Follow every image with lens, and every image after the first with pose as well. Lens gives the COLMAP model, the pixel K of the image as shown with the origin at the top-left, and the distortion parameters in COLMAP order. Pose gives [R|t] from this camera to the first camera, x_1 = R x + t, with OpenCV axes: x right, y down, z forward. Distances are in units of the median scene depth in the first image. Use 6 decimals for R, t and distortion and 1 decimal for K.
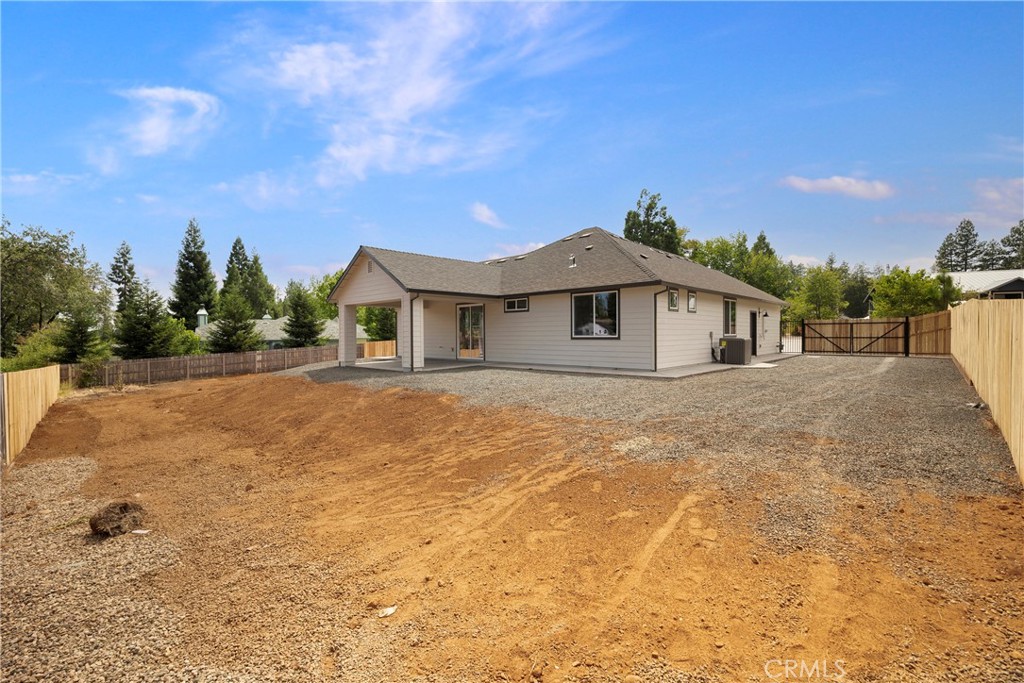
lens RADIAL K [[458.8, 0, 512.0], [0, 458.8, 341.5], [0, 0, 1]] dist [-0.026814, 0.000047]
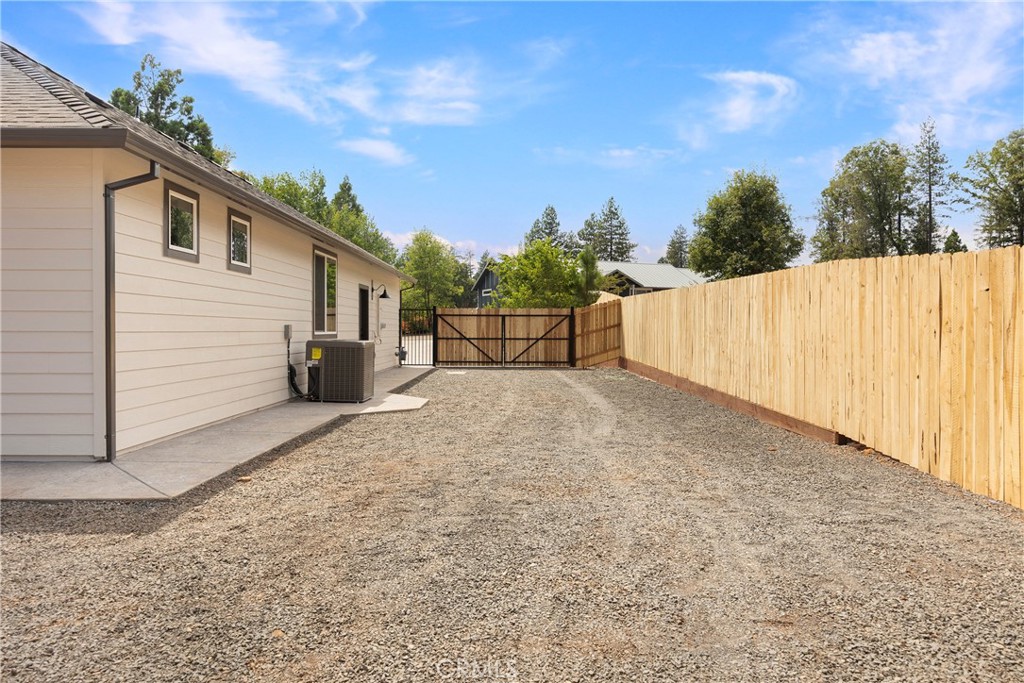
lens RADIAL K [[701.7, 0, 512.0], [0, 701.7, 341.5], [0, 0, 1]] dist [-0.000702, -0.001200]
pose [[0.734631, -0.000801, 0.678466, 0.113471], [0.001517, 0.999999, -0.000462, -0.004391], [-0.678465, 0.001368, 0.734631, 0.287931]]
